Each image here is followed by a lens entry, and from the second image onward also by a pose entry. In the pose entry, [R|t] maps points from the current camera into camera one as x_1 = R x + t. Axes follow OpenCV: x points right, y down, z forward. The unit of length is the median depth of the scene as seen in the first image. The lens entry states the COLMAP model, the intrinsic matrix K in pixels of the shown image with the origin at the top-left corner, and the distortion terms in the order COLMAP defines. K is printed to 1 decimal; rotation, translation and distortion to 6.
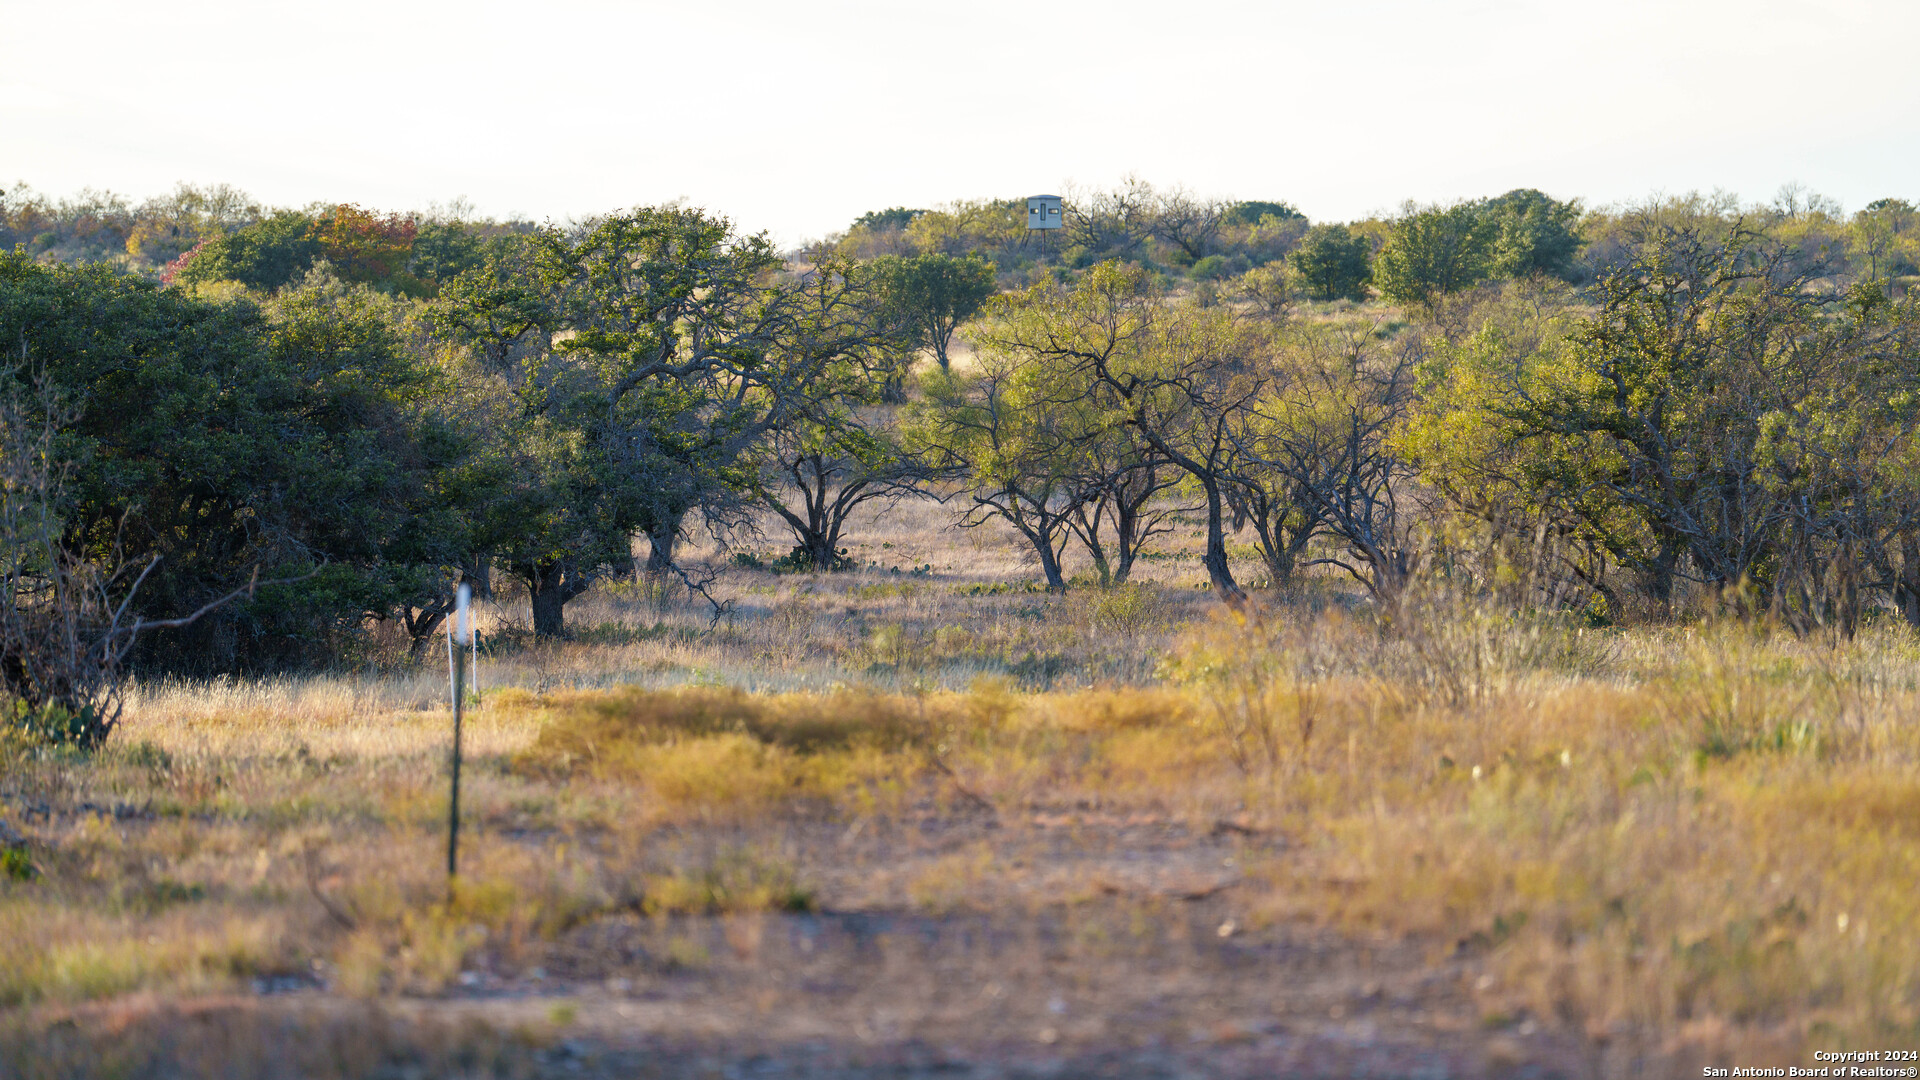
lens RADIAL K [[11163.7, 0, 960.0], [0, 11163.7, 540.0], [0, 0, 1]] dist [2.543316, -19.076450]
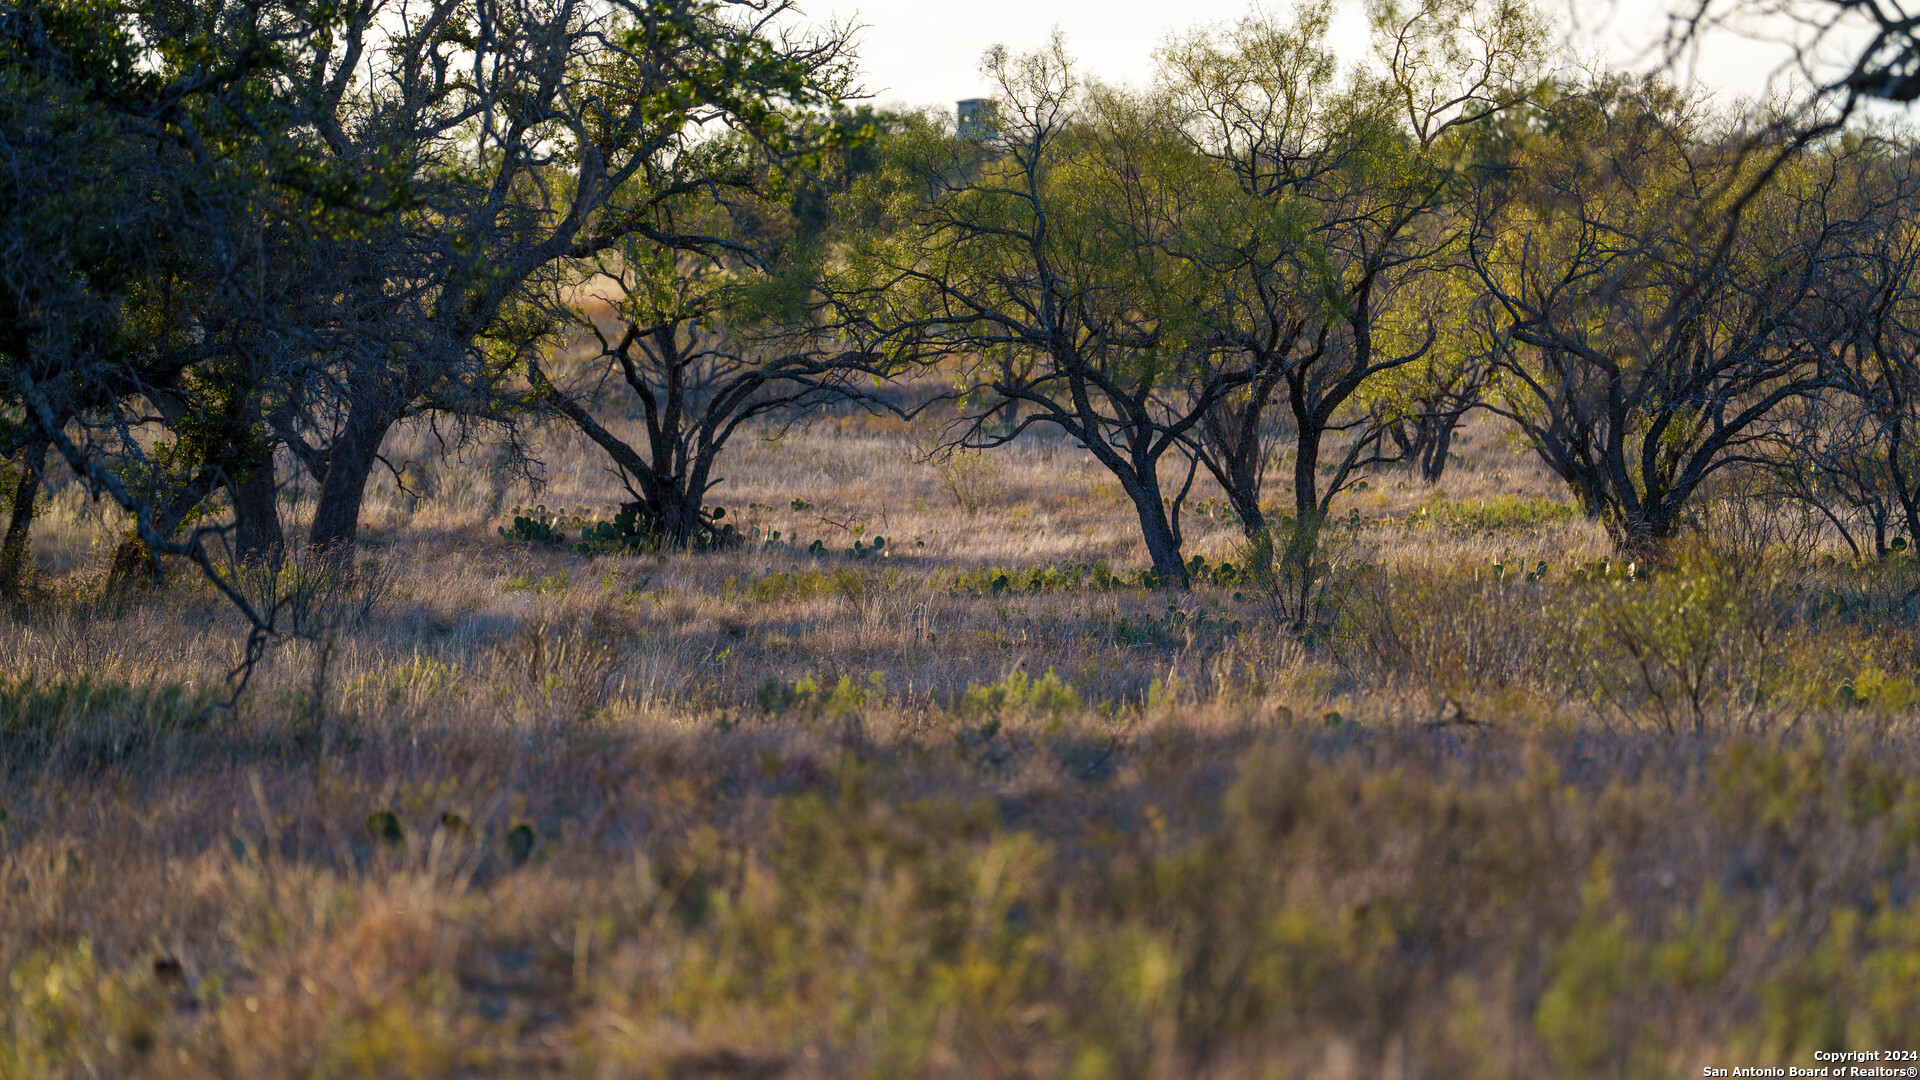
lens RADIAL K [[11163.7, 0, 960.0], [0, 11163.7, 540.0], [0, 0, 1]] dist [2.543316, -19.076450]
pose [[0.999945, -0.001084, 0.010402, -0.004631], [0.001095, 0.999999, -0.001033, 0.002905], [-0.010401, 0.001044, 0.999945, 0.488333]]
